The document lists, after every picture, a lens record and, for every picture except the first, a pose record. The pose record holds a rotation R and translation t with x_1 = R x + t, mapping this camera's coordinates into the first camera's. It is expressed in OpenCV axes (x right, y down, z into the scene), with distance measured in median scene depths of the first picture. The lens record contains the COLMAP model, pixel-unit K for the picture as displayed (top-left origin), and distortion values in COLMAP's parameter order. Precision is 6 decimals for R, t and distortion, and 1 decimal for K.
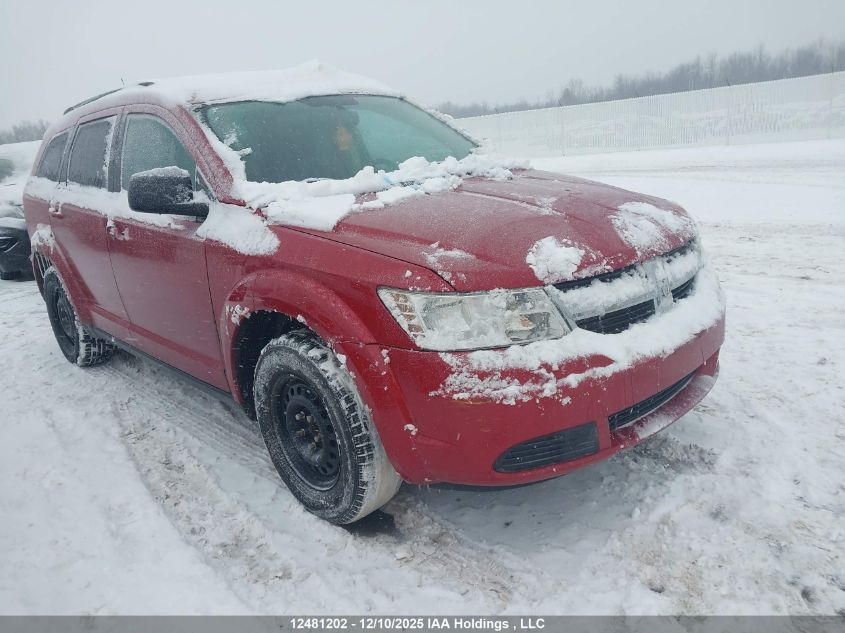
lens RADIAL K [[656.9, 0, 418.6], [0, 656.9, 314.5], [0, 0, 1]] dist [0.068175, -0.075646]
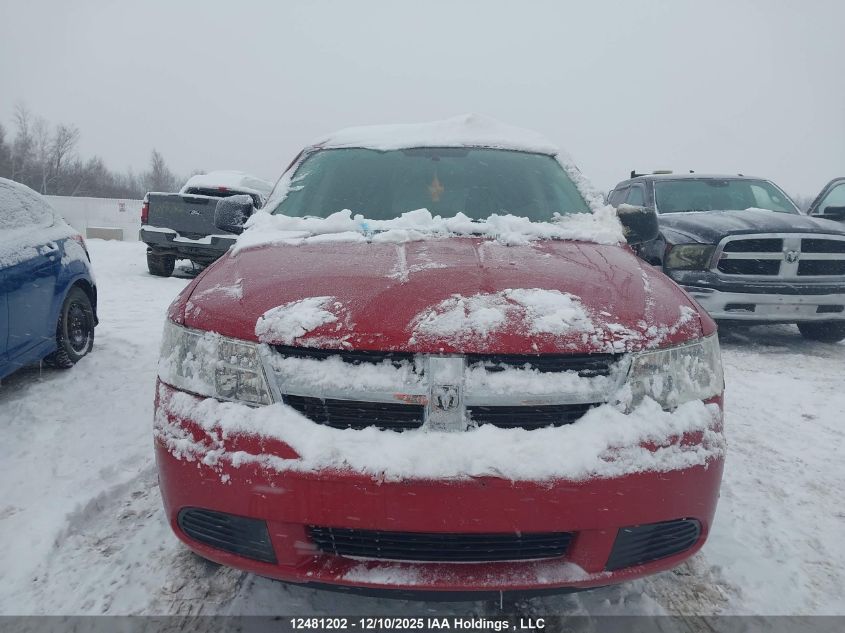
lens RADIAL K [[656.9, 0, 420.6], [0, 656.9, 319.8], [0, 0, 1]] dist [0.068175, -0.075646]
pose [[0.729746, 0.202062, -0.653178, 0.890854], [-0.264721, 0.964322, 0.002562, -0.129161], [0.630391, 0.171040, 0.757200, 0.468783]]
